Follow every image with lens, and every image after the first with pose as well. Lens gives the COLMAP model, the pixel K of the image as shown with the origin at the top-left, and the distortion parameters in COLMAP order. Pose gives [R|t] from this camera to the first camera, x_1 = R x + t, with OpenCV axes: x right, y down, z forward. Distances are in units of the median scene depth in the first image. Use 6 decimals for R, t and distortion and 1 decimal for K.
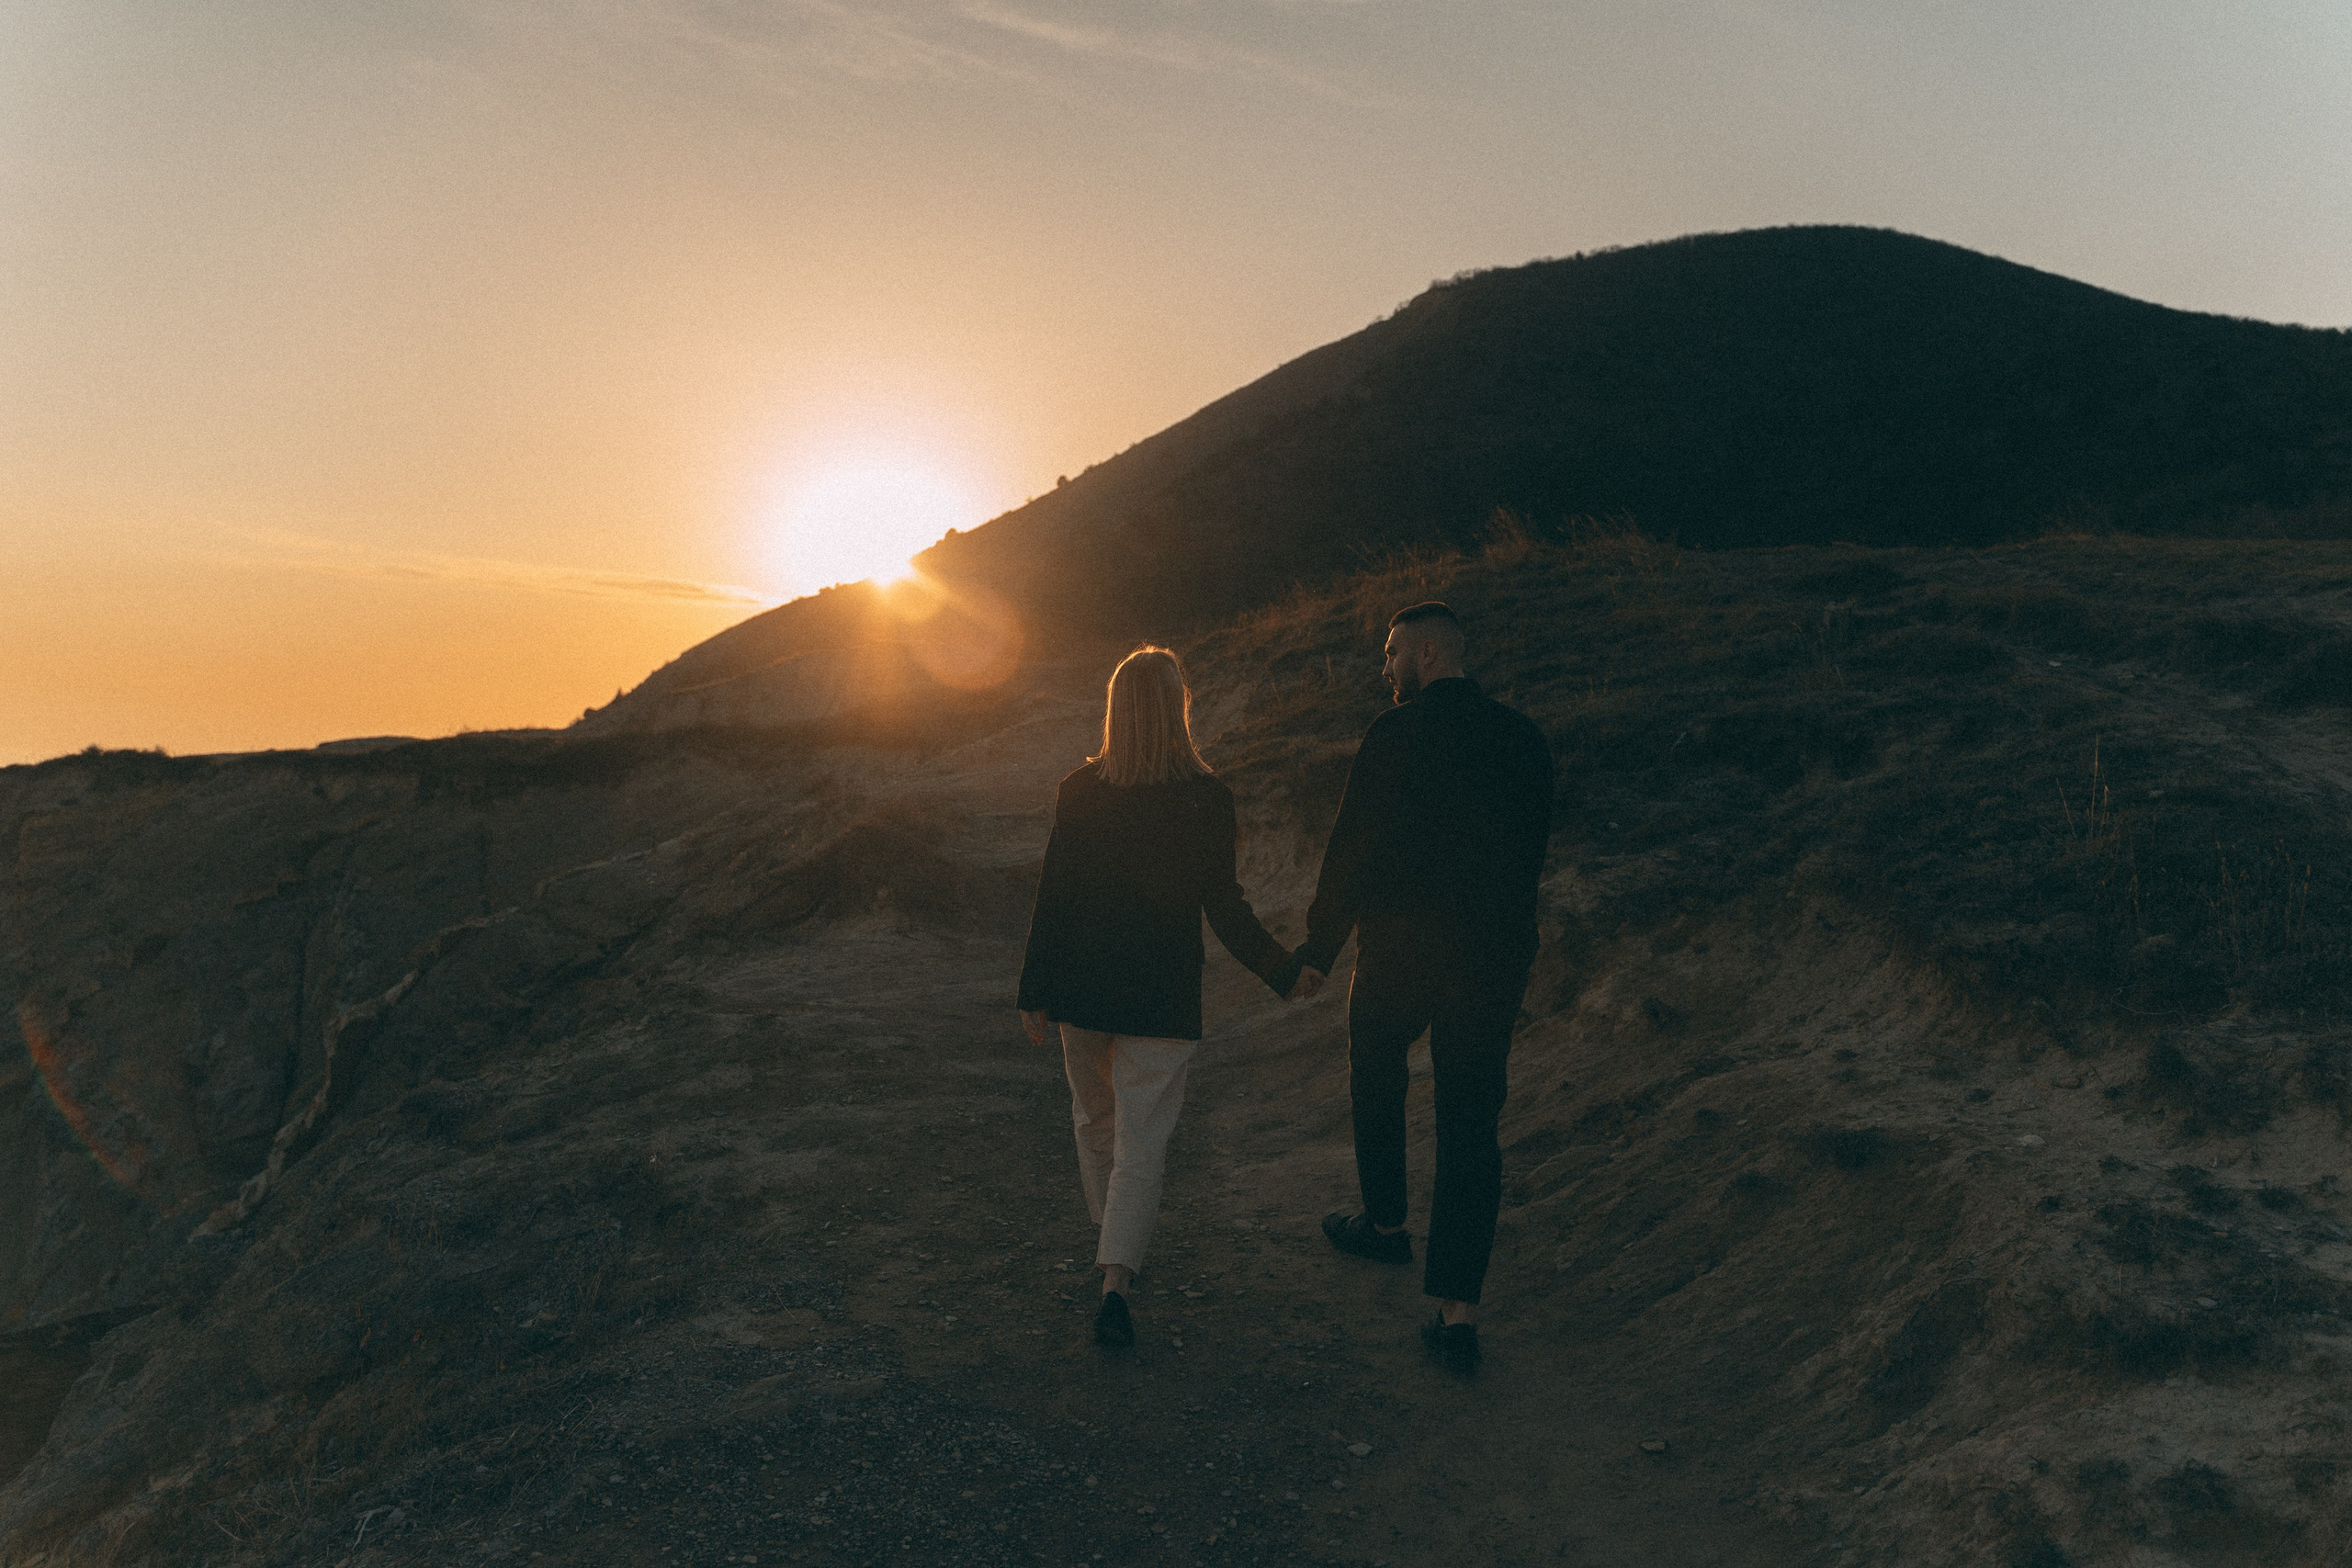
lens RADIAL K [[1888.4, 0, 1177.8], [0, 1888.4, 786.3], [0, 0, 1]] dist [0.004573, 0.001184]
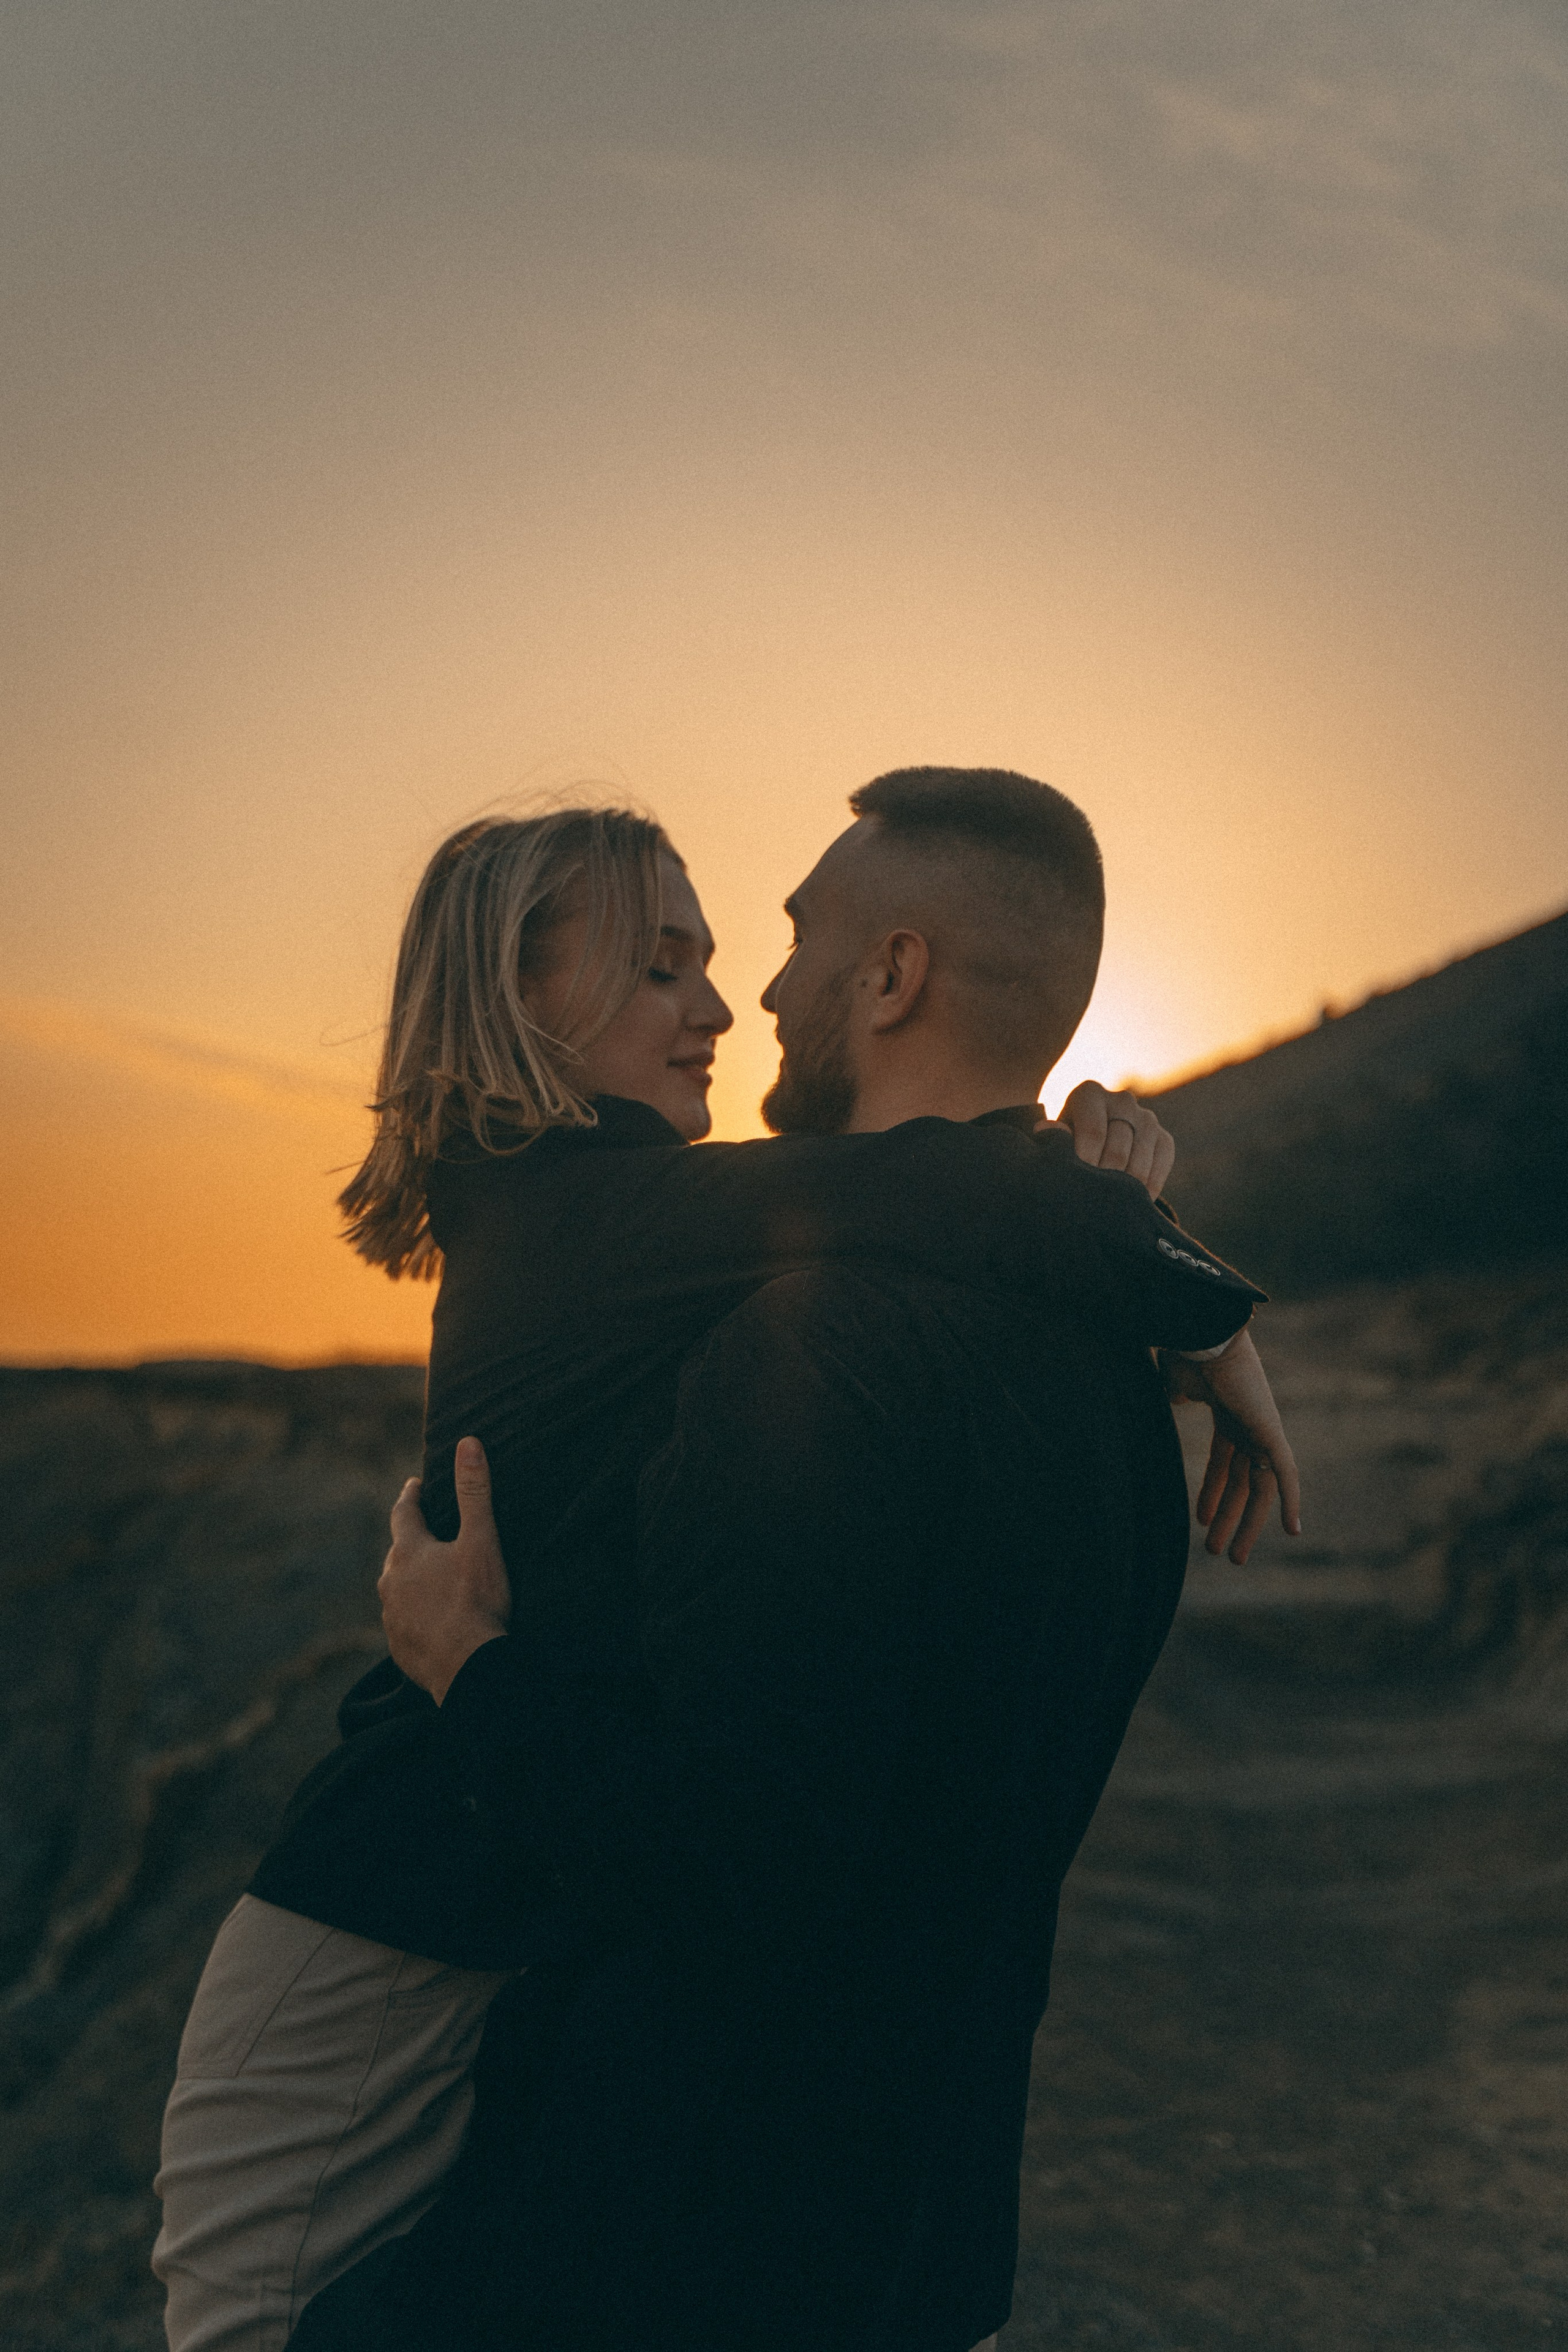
lens RADIAL K [[3352.5, 0, 783.6], [0, 3352.5, 1176.5], [0, 0, 1]] dist [-0.014524, 0.000000]
pose [[0.974192, 0.062168, -0.216992, 0.012588], [-0.084833, 0.991688, -0.096742, 0.013286], [0.209174, 0.112654, 0.971368, -0.117519]]
